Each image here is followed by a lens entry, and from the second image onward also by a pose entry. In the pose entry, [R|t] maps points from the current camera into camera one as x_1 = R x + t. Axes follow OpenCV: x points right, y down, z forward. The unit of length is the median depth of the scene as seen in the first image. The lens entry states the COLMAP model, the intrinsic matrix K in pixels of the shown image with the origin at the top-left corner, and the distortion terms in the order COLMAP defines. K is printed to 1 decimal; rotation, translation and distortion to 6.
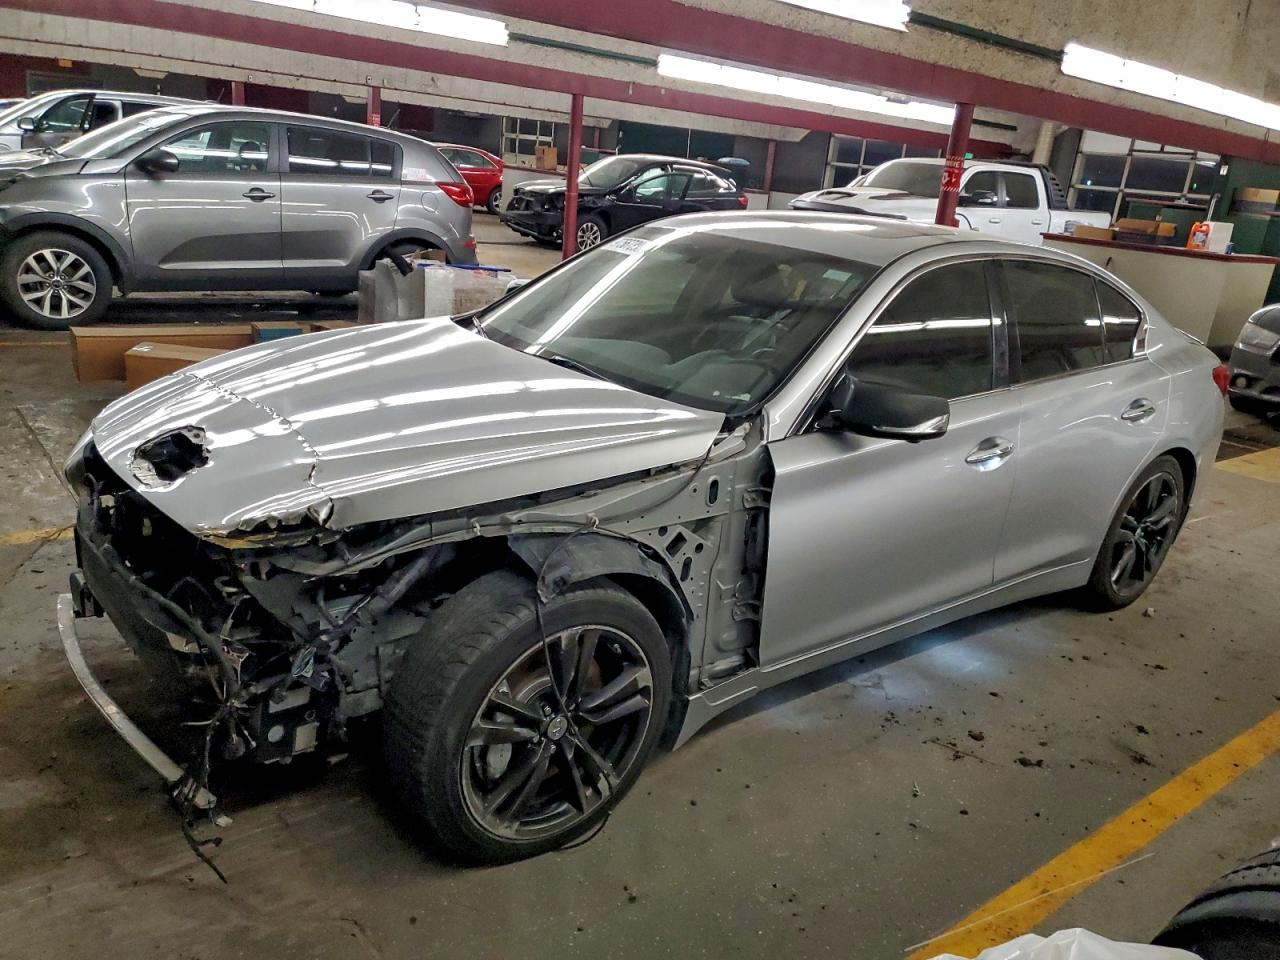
lens RADIAL K [[946.9, 0, 640.5], [0, 946.9, 481.7], [0, 0, 1]] dist [0.005272, 0.007641]
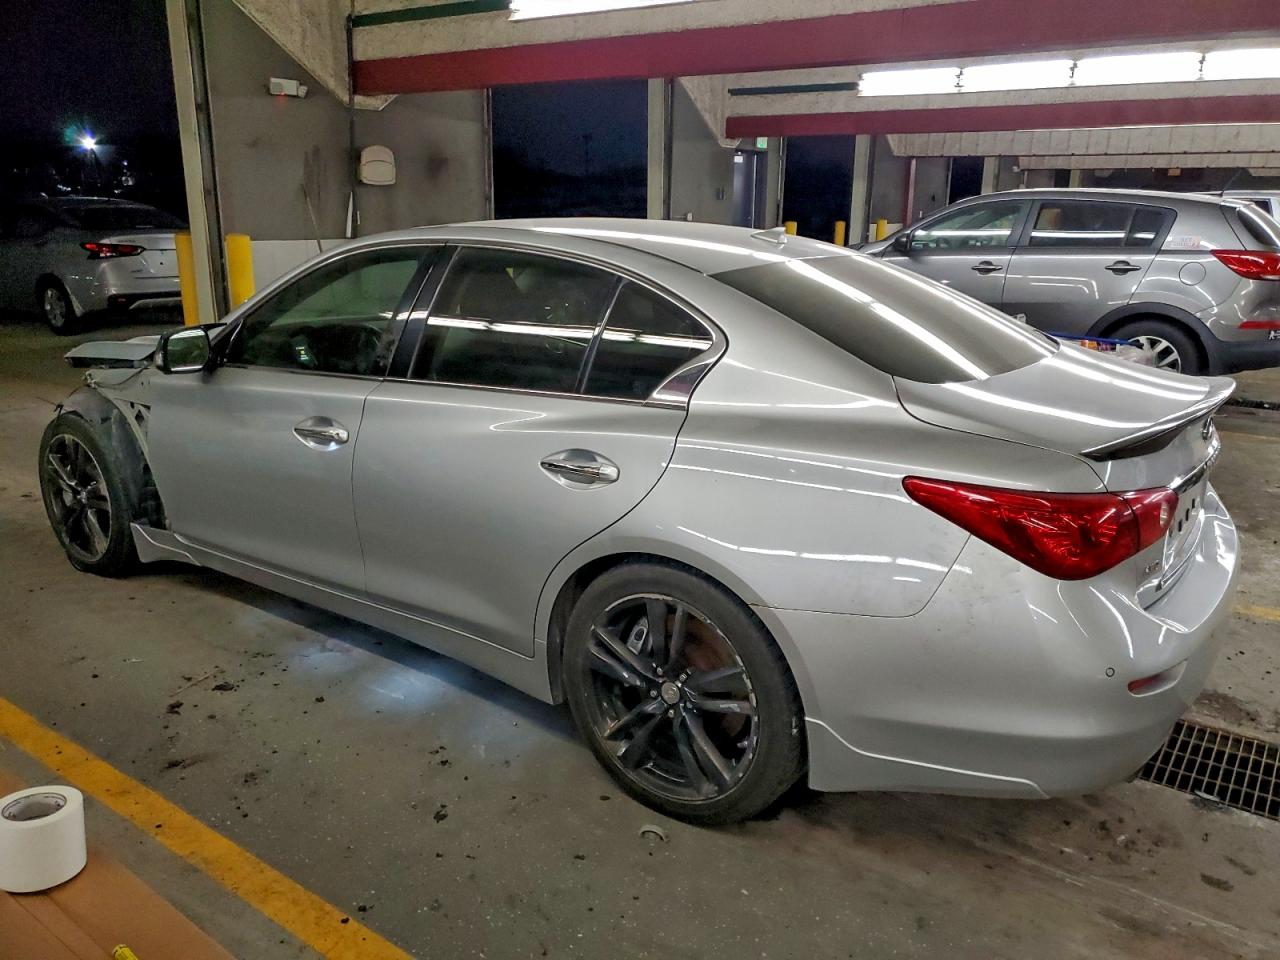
lens RADIAL K [[946.9, 0, 636.1], [0, 946.9, 482.8], [0, 0, 1]] dist [0.005272, 0.007641]
pose [[0.309529, 0.173507, -0.934926, 0.496648], [-0.285272, 0.954867, 0.082762, -0.053945], [0.907090, 0.241091, 0.345056, 0.350579]]
